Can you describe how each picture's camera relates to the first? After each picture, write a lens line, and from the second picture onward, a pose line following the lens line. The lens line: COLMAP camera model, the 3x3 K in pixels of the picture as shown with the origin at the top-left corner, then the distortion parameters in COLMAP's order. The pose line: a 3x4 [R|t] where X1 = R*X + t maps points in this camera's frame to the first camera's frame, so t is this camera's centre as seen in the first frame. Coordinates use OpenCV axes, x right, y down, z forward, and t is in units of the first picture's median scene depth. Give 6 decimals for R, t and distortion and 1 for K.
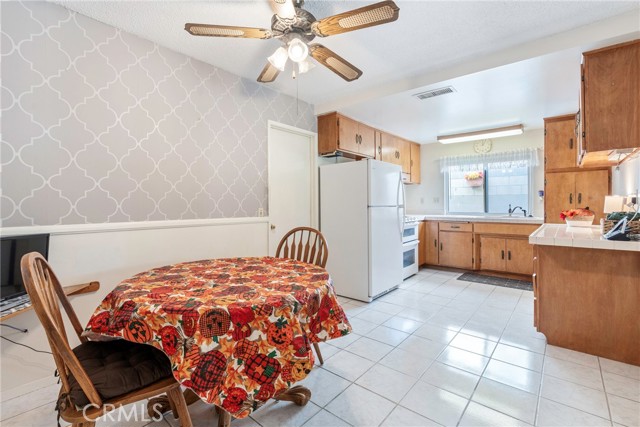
lens RADIAL K [[290.6, 0, 317.5], [0, 290.6, 205.1], [0, 0, 1]] dist [-0.007685, 0.000211]
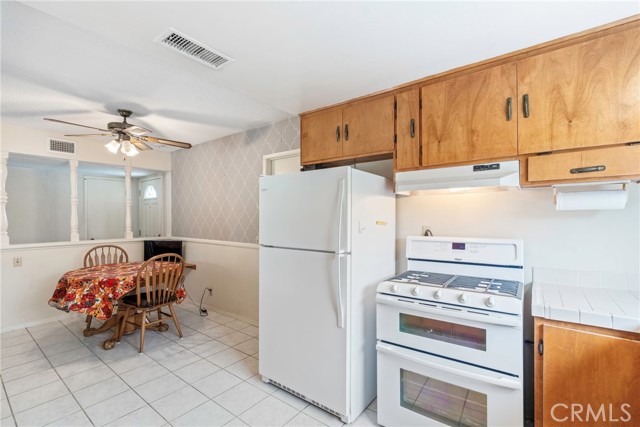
lens RADIAL K [[292.1, 0, 320.3], [0, 292.1, 217.6], [0, 0, 1]] dist [-0.007458, 0.001369]
pose [[0.049858, 0.006871, -0.998733, 0.875207], [0.000309, 0.999976, 0.006895, -0.065871], [0.998756, -0.000653, 0.049854, 1.085123]]
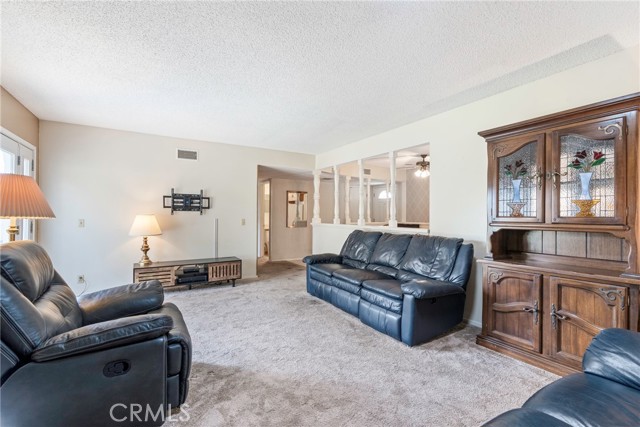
lens RADIAL K [[290.0, 0, 321.1], [0, 290.0, 209.9], [0, 0, 1]] dist [-0.005468, -0.000167]
pose [[-0.306699, -0.015685, -0.951677, 1.637282], [-0.006884, 0.999875, -0.014261, -0.029436], [0.951782, 0.002178, -0.306769, 0.601273]]
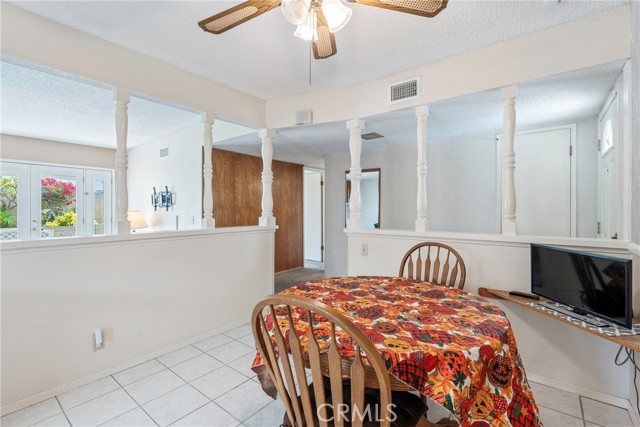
lens RADIAL K [[290.0, 0, 321.1], [0, 290.0, 209.9], [0, 0, 1]] dist [-0.005468, -0.000167]
pose [[-0.999002, 0.003260, -0.044549, 0.143671], [0.003073, 0.999986, 0.004258, -0.031779], [0.044562, 0.004117, -0.998998, 0.939825]]
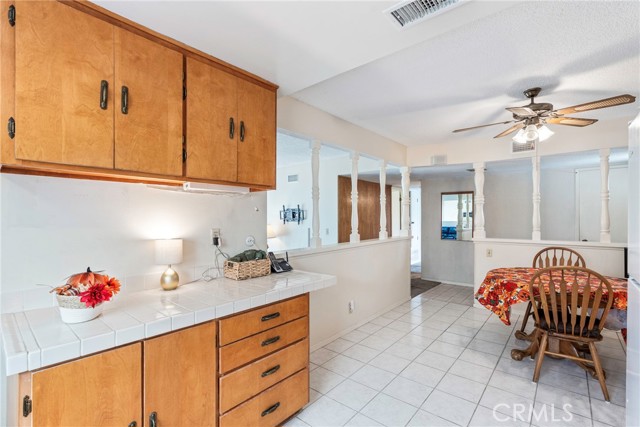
lens RADIAL K [[292.1, 0, 320.3], [0, 292.1, 217.6], [0, 0, 1]] dist [-0.007458, 0.001369]
pose [[-0.999939, 0.007836, -0.007769, 0.587487], [0.007803, 0.999960, 0.004278, -0.062980], [0.007802, 0.004217, -0.999961, 1.247161]]
